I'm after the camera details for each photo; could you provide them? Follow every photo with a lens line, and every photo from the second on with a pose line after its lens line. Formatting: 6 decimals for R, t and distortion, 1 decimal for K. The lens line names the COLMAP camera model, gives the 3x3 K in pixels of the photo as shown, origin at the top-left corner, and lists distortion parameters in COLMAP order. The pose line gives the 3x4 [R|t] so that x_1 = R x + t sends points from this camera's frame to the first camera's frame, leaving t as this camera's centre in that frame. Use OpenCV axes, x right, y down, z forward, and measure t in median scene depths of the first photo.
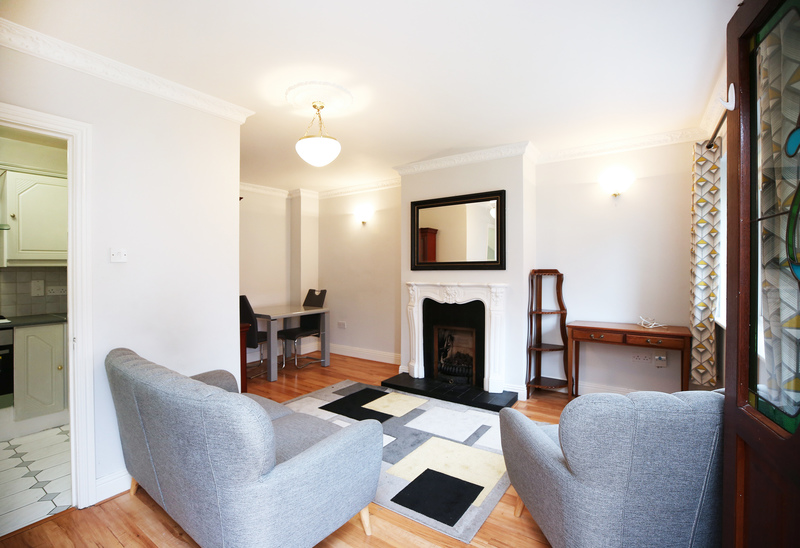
lens RADIAL K [[371.9, 0, 386.8], [0, 371.9, 268.5], [0, 0, 1]] dist [-0.022797, 0.001054]
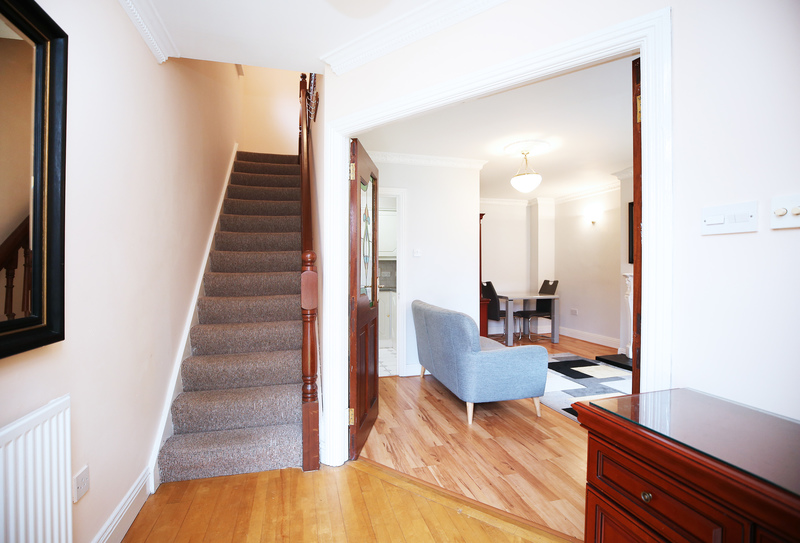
lens RADIAL K [[368.7, 0, 400.0], [0, 368.7, 271.5], [0, 0, 1]] dist [-0.030676, 0.000006]
pose [[0.788517, 0.013499, -0.614865, 0.210439], [-0.006703, 0.999888, 0.013356, 0.020822], [0.614977, -0.006410, 0.788519, -0.315598]]
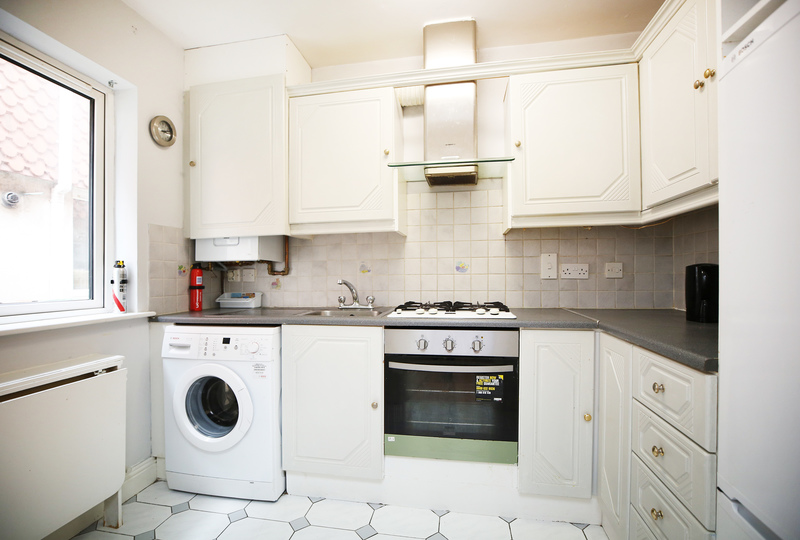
lens RADIAL K [[368.7, 0, 400.0], [0, 368.7, 270.0], [0, 0, 1]] dist [-0.030676, 0.000006]
pose [[0.443408, -0.000440, -0.896320, -0.248112], [0.003067, 0.999995, 0.001026, 0.029217], [0.896315, -0.003204, 0.443407, 0.240477]]
